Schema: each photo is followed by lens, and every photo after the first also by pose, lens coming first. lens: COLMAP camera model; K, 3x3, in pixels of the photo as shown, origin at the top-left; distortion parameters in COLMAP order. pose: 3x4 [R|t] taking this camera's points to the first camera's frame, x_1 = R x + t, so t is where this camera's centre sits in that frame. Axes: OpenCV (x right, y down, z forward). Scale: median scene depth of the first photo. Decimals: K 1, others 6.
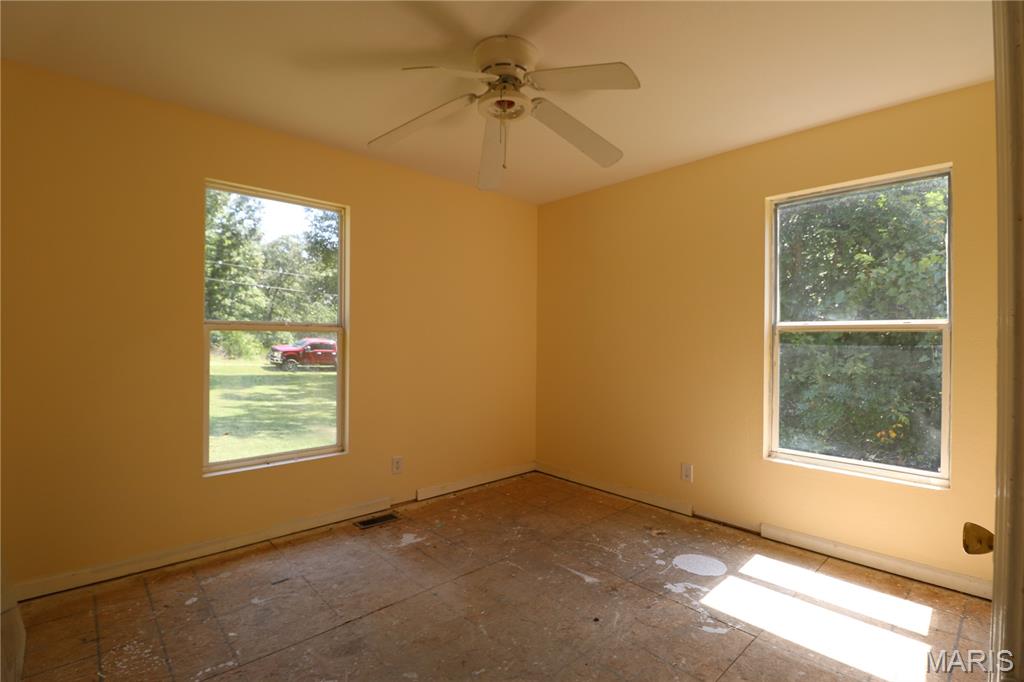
lens RADIAL K [[471.7, 0, 505.6], [0, 471.7, 339.5], [0, 0, 1]] dist [-0.002337, -0.010989]
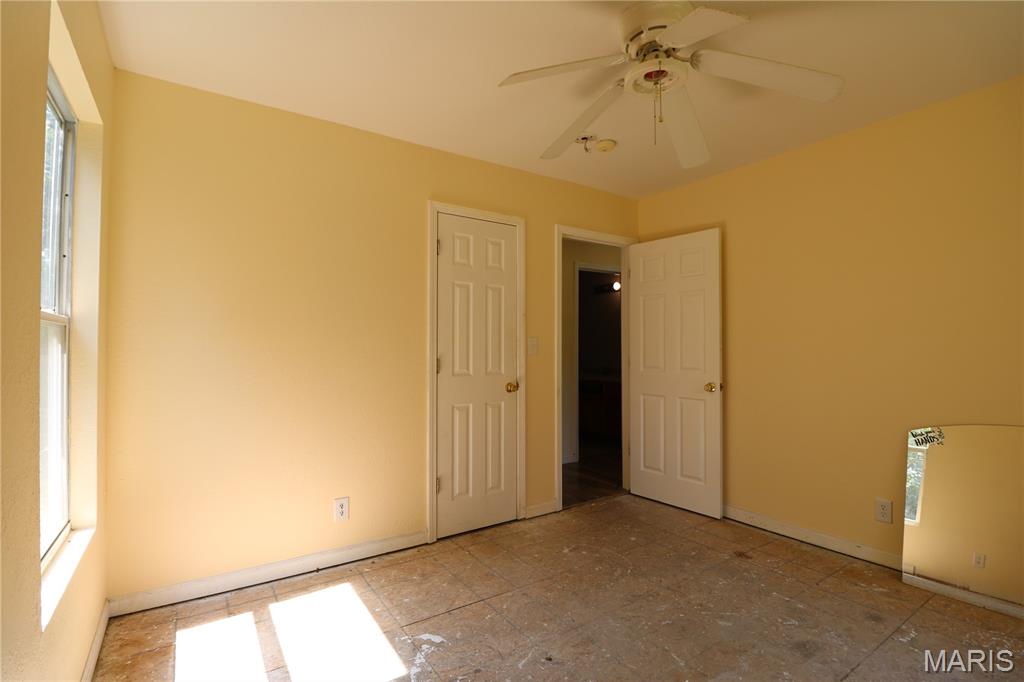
lens RADIAL K [[471.7, 0, 505.6], [0, 471.7, 339.5], [0, 0, 1]] dist [-0.002337, -0.010989]
pose [[-0.988286, -0.002227, 0.152595, 0.144581], [-0.004366, 0.999897, -0.013685, 0.009174], [-0.152549, -0.014191, -0.988194, 1.957530]]
